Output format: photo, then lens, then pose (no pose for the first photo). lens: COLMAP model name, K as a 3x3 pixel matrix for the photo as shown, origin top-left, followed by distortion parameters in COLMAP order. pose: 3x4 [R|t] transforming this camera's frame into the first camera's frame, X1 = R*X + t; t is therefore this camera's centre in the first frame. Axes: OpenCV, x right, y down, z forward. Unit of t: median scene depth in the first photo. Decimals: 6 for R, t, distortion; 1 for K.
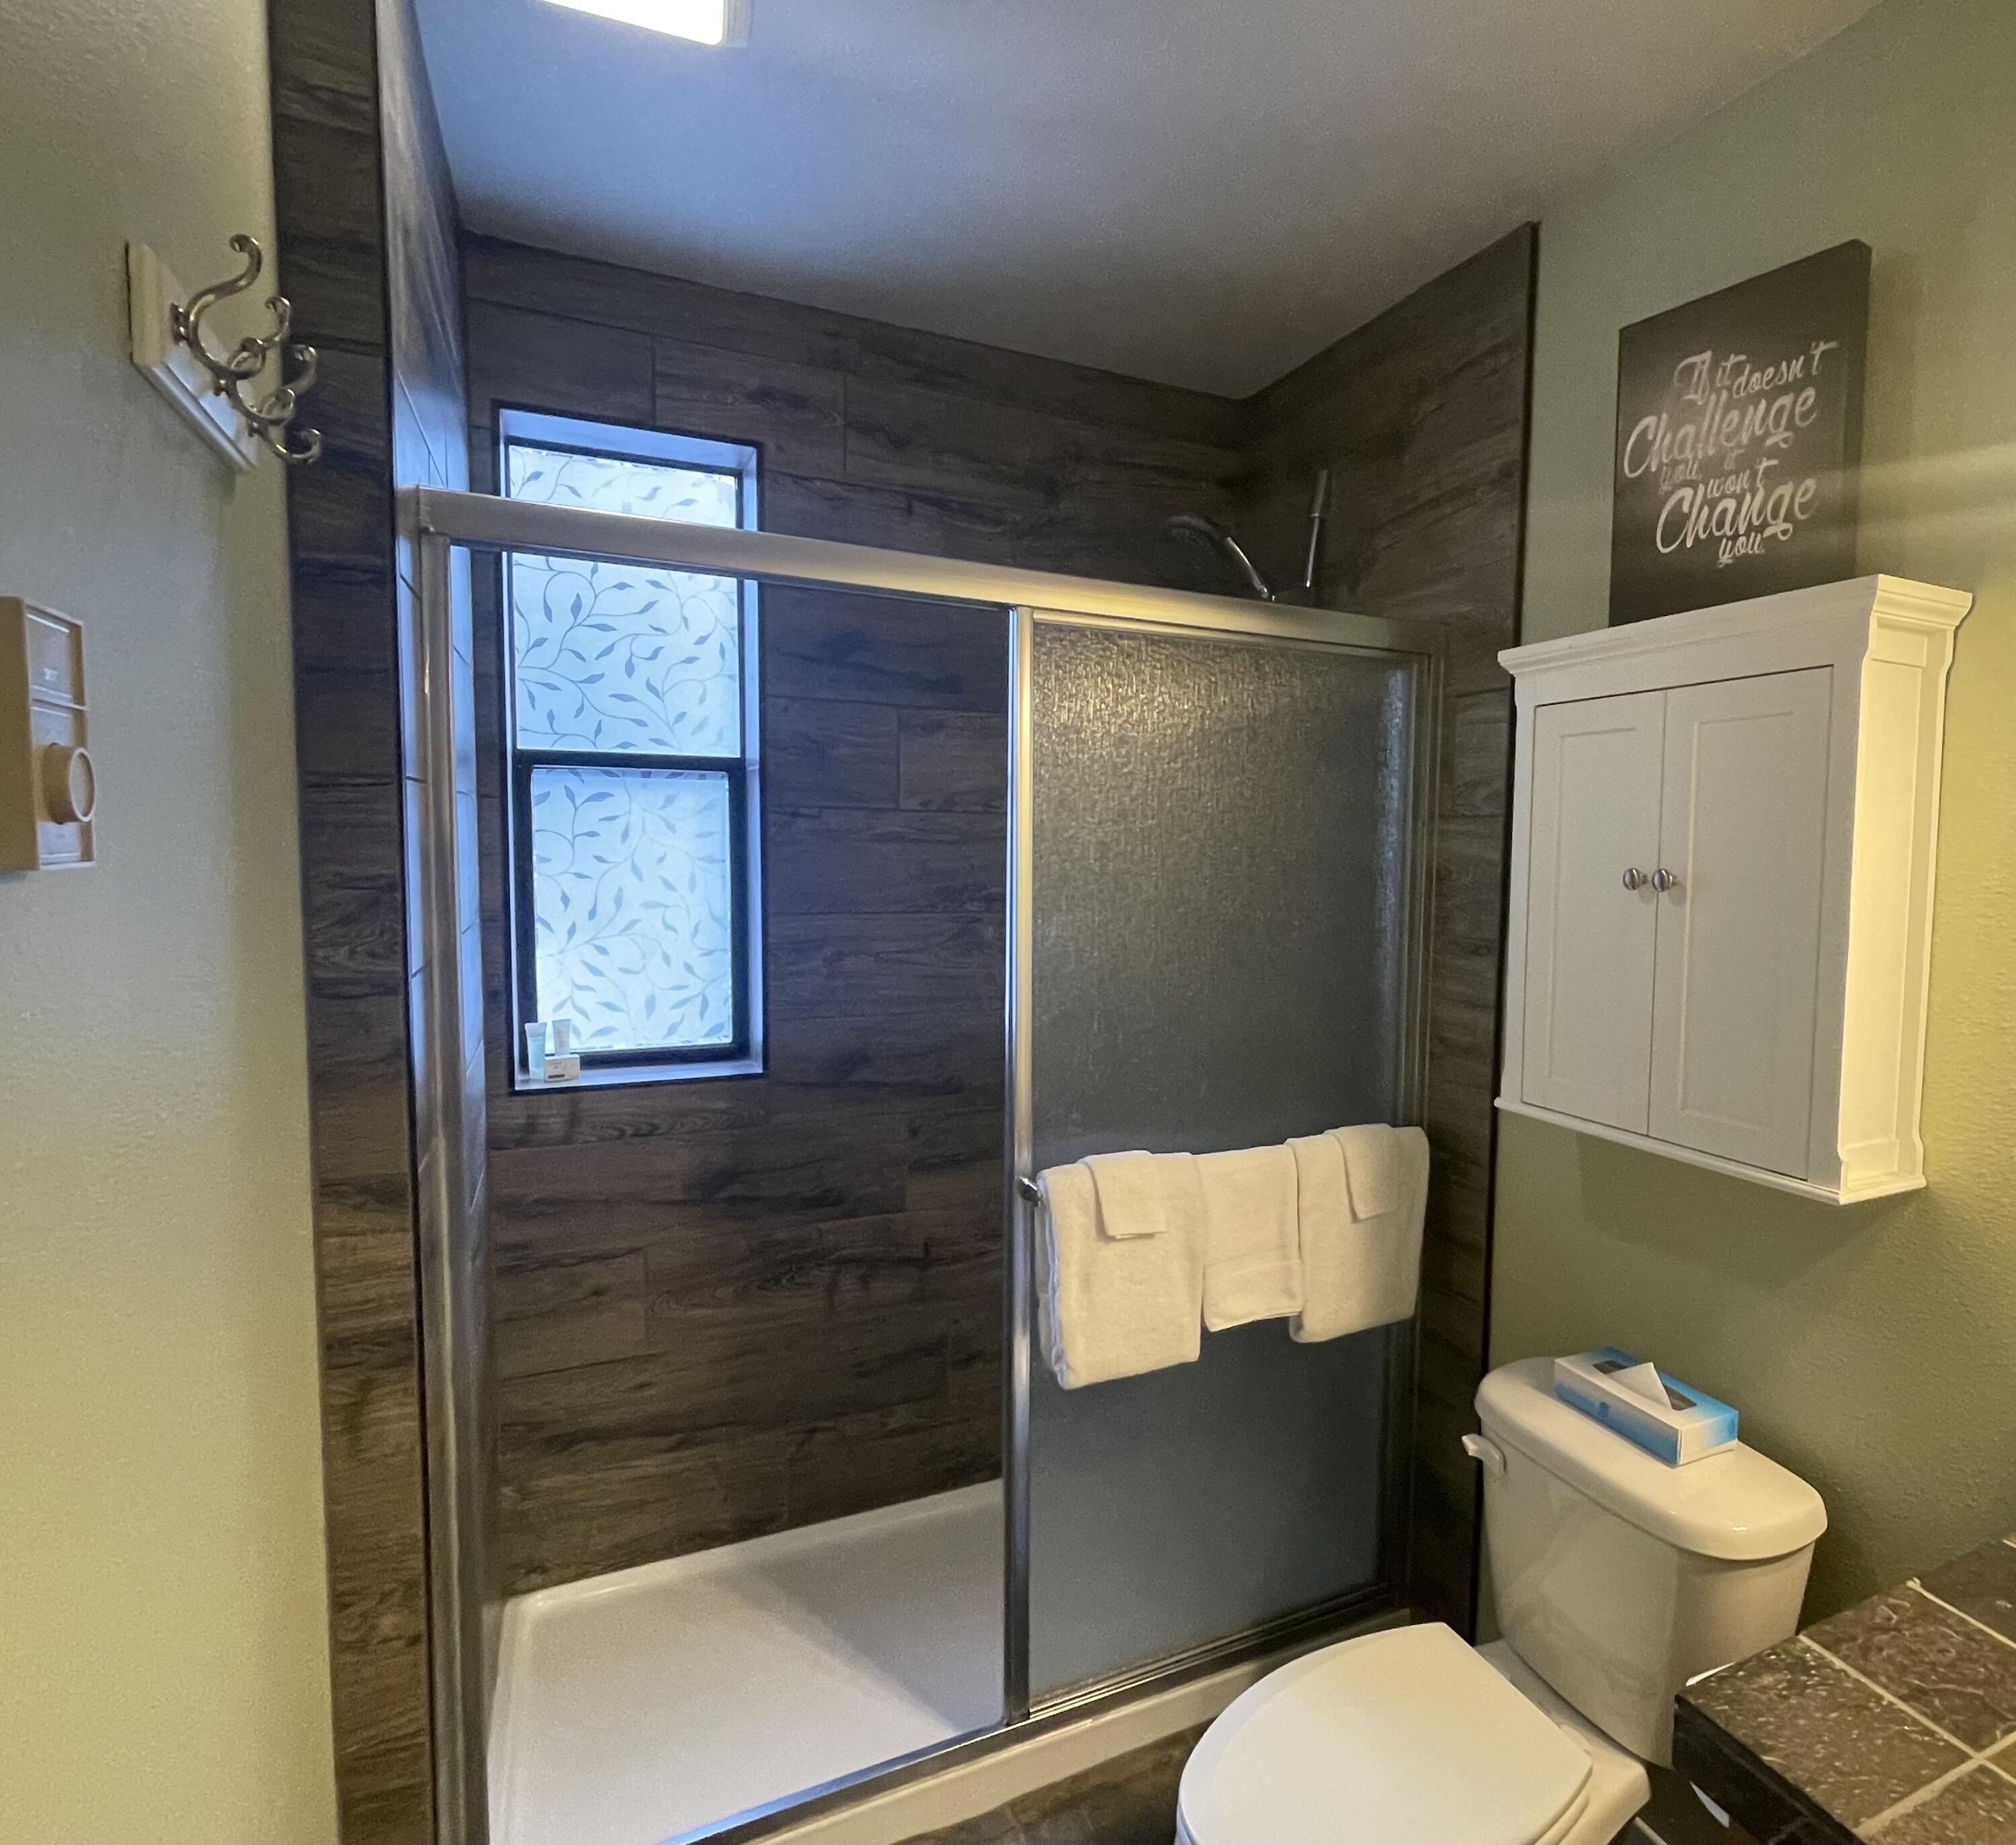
lens RADIAL K [[1020.1, 0, 1008.0], [0, 1020.1, 922.5], [0, 0, 1]] dist [0.001746, -0.000822]
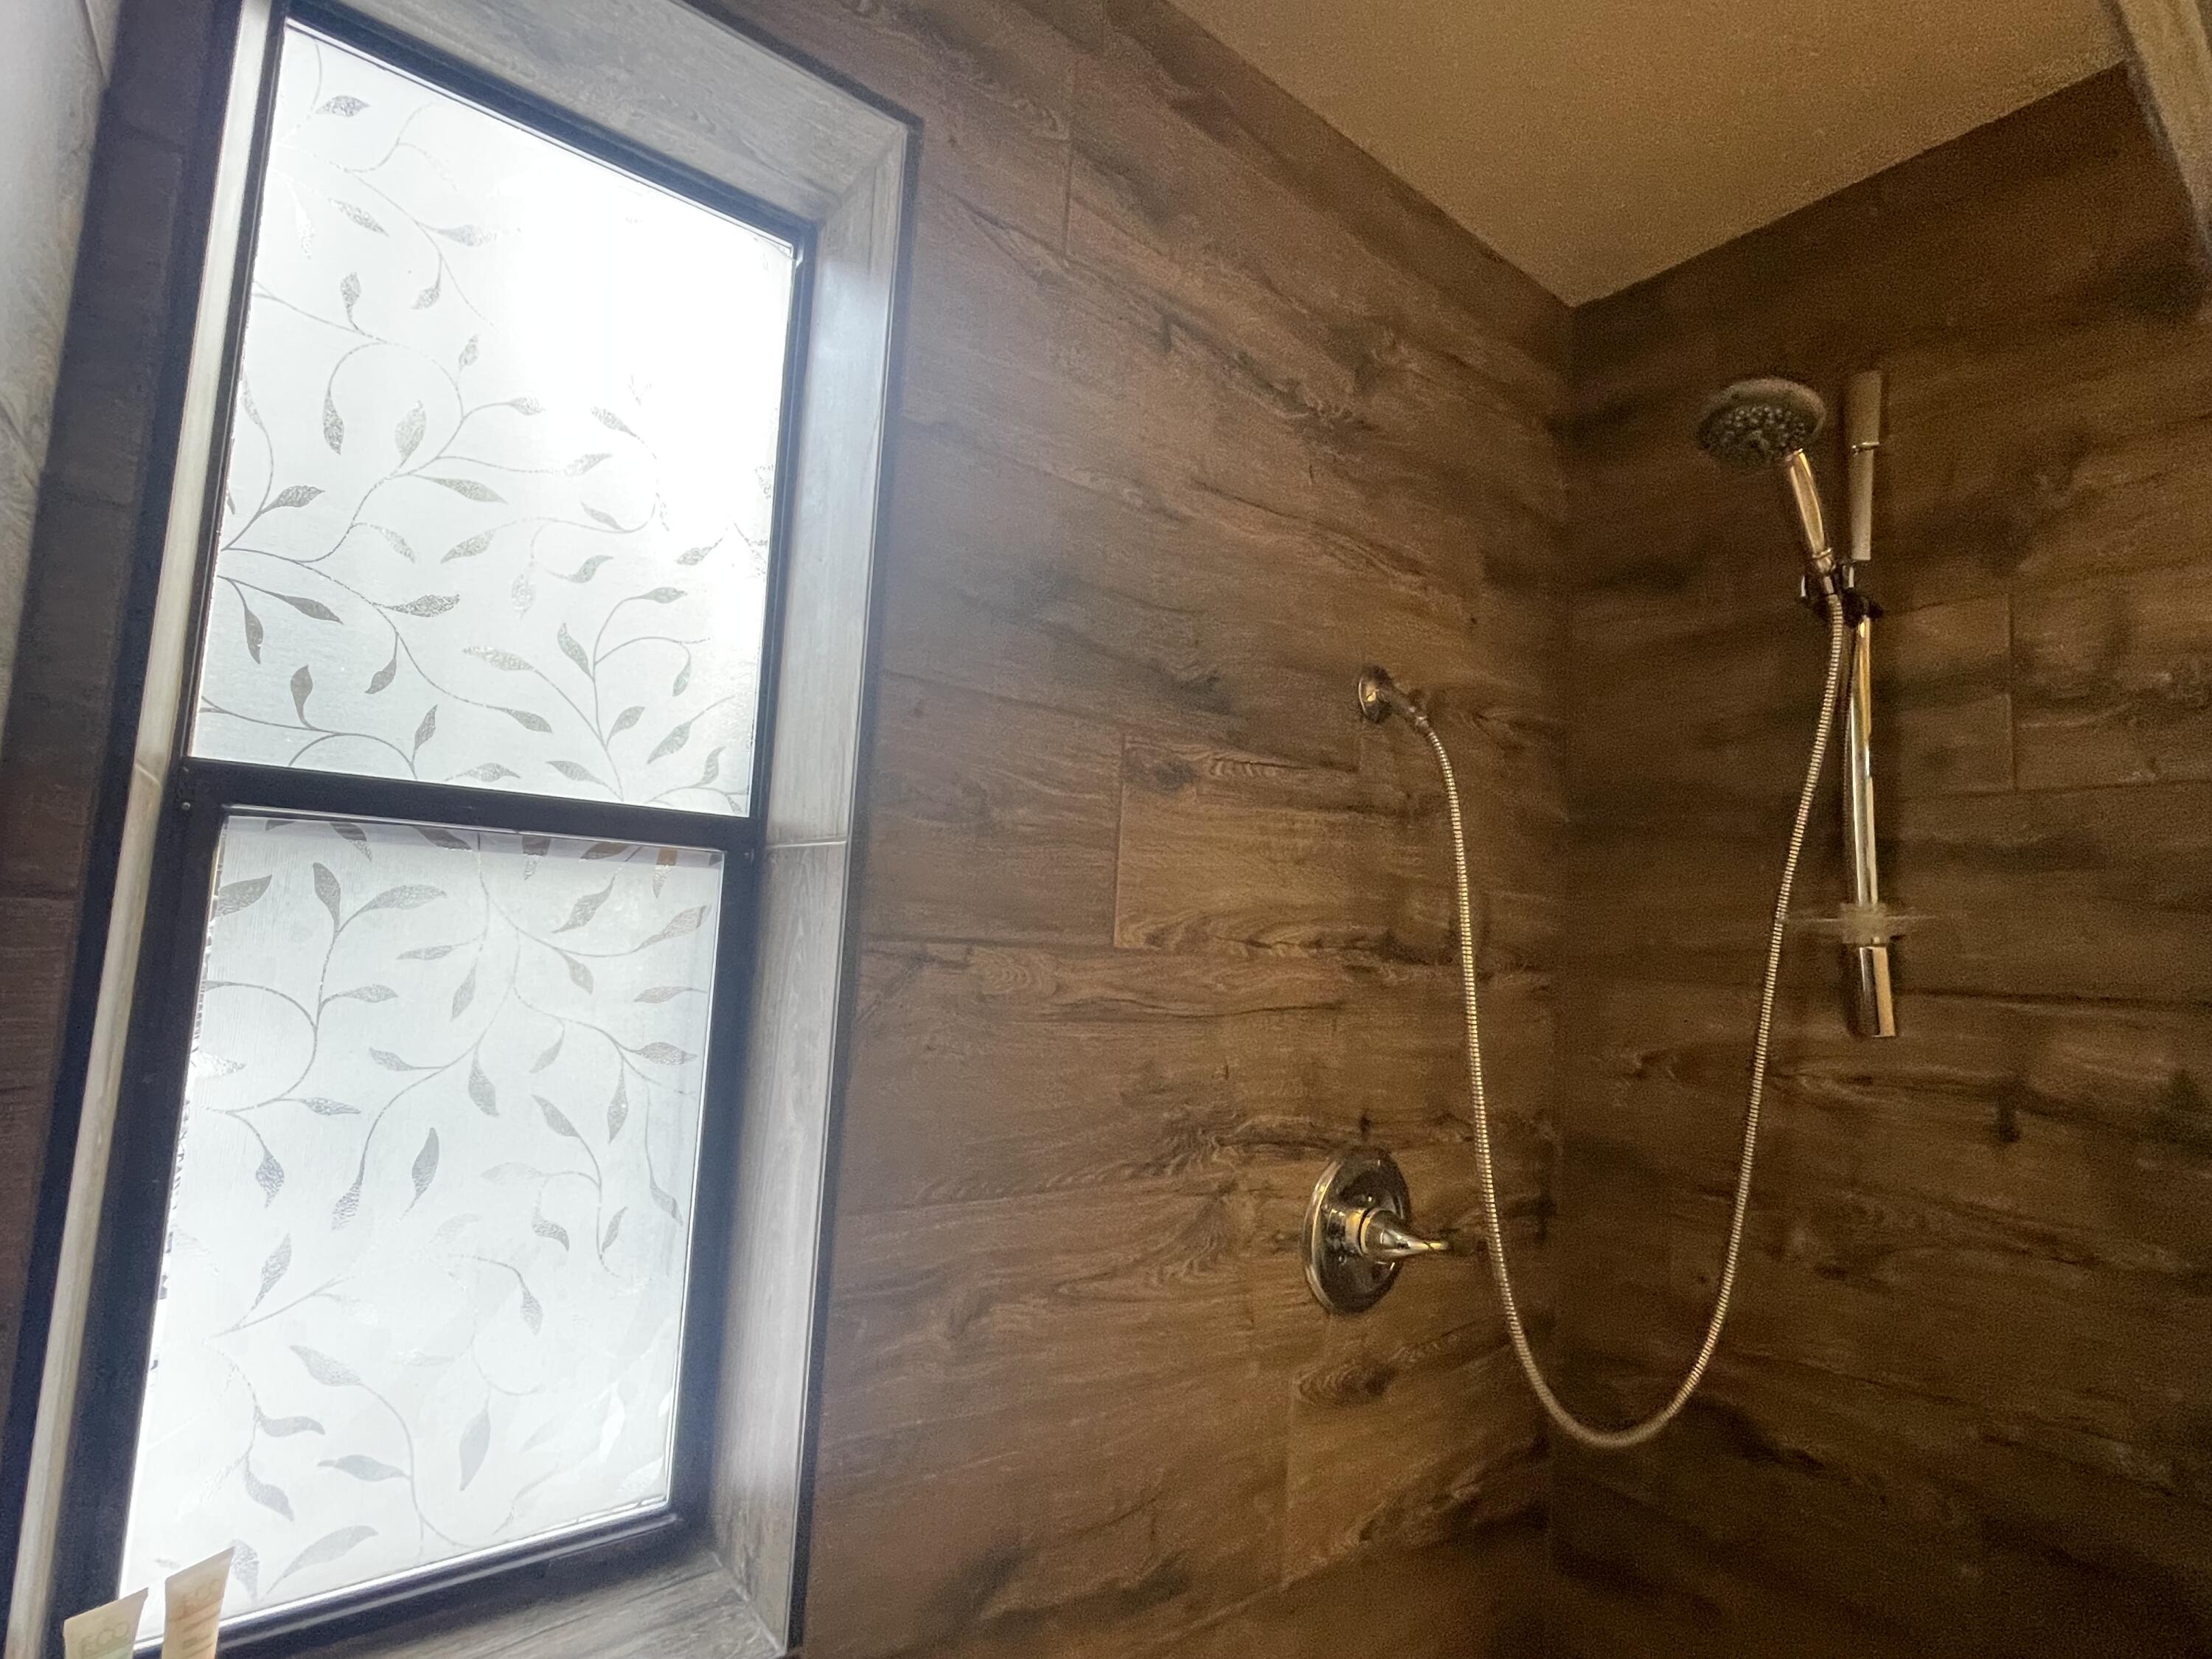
lens RADIAL K [[1233.8, 0, 1104.9], [0, 1233.8, 806.4], [0, 0, 1]] dist [-0.002003, -0.001579]
pose [[0.983336, 0.053496, 0.173749, -0.216683], [-0.017363, 0.978992, -0.203157, -0.064106], [-0.180967, 0.196755, 0.963607, 0.480199]]
